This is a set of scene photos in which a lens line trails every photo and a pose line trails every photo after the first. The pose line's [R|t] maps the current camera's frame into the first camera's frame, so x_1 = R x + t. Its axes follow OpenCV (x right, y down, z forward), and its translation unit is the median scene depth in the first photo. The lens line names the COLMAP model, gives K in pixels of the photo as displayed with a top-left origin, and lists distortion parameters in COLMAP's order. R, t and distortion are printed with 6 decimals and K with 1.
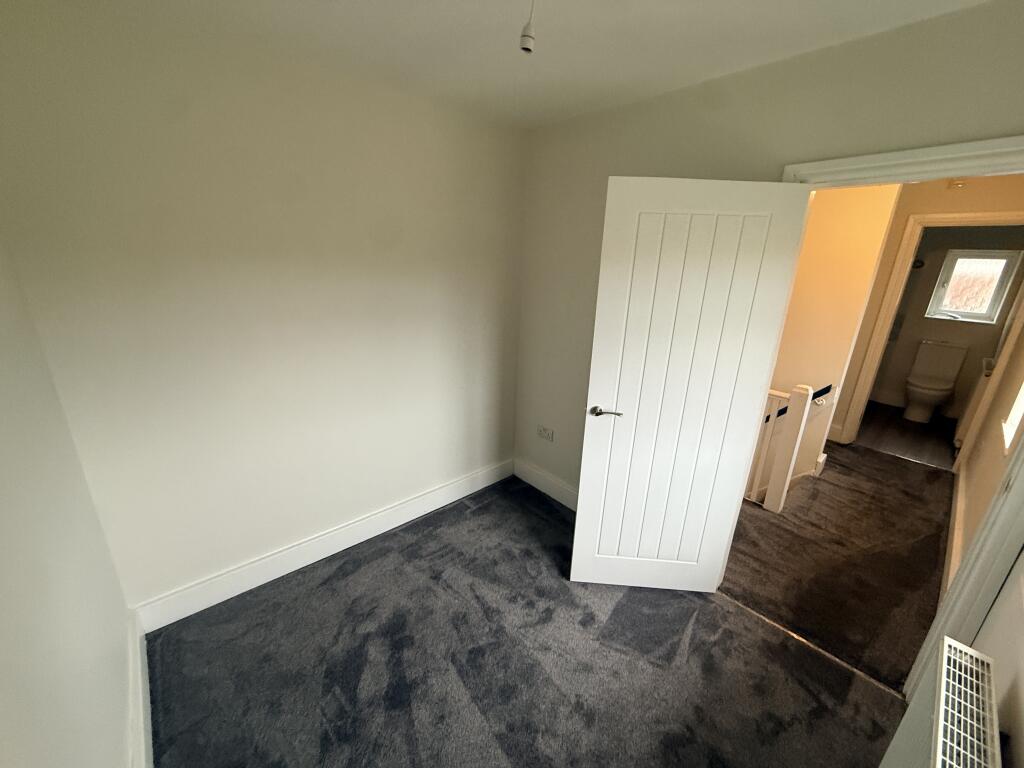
lens RADIAL K [[406.4, 0, 512.5], [0, 406.4, 384.7], [0, 0, 1]] dist [0.001080, 0.000248]
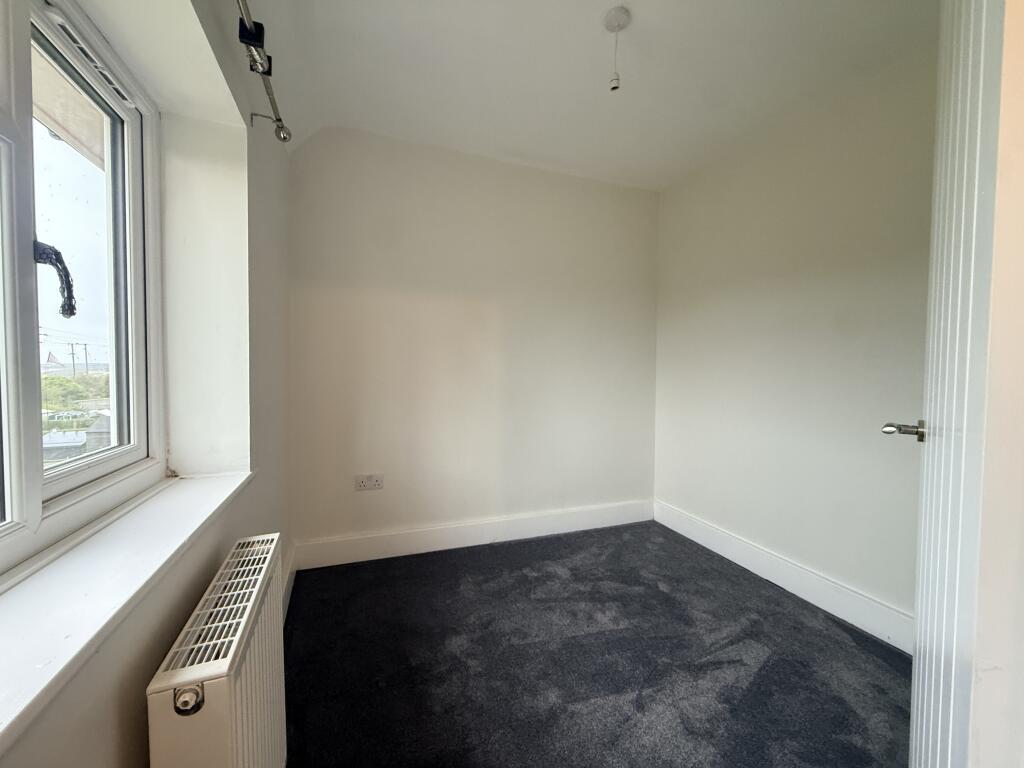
lens RADIAL K [[406.4, 0, 511.8], [0, 406.4, 383.1], [0, 0, 1]] dist [0.001080, 0.000248]
pose [[-0.345867, -0.002109, -0.938281, 0.872242], [-0.303196, 0.946600, 0.109636, 0.069458], [0.887946, 0.322402, -0.328037, 0.841367]]
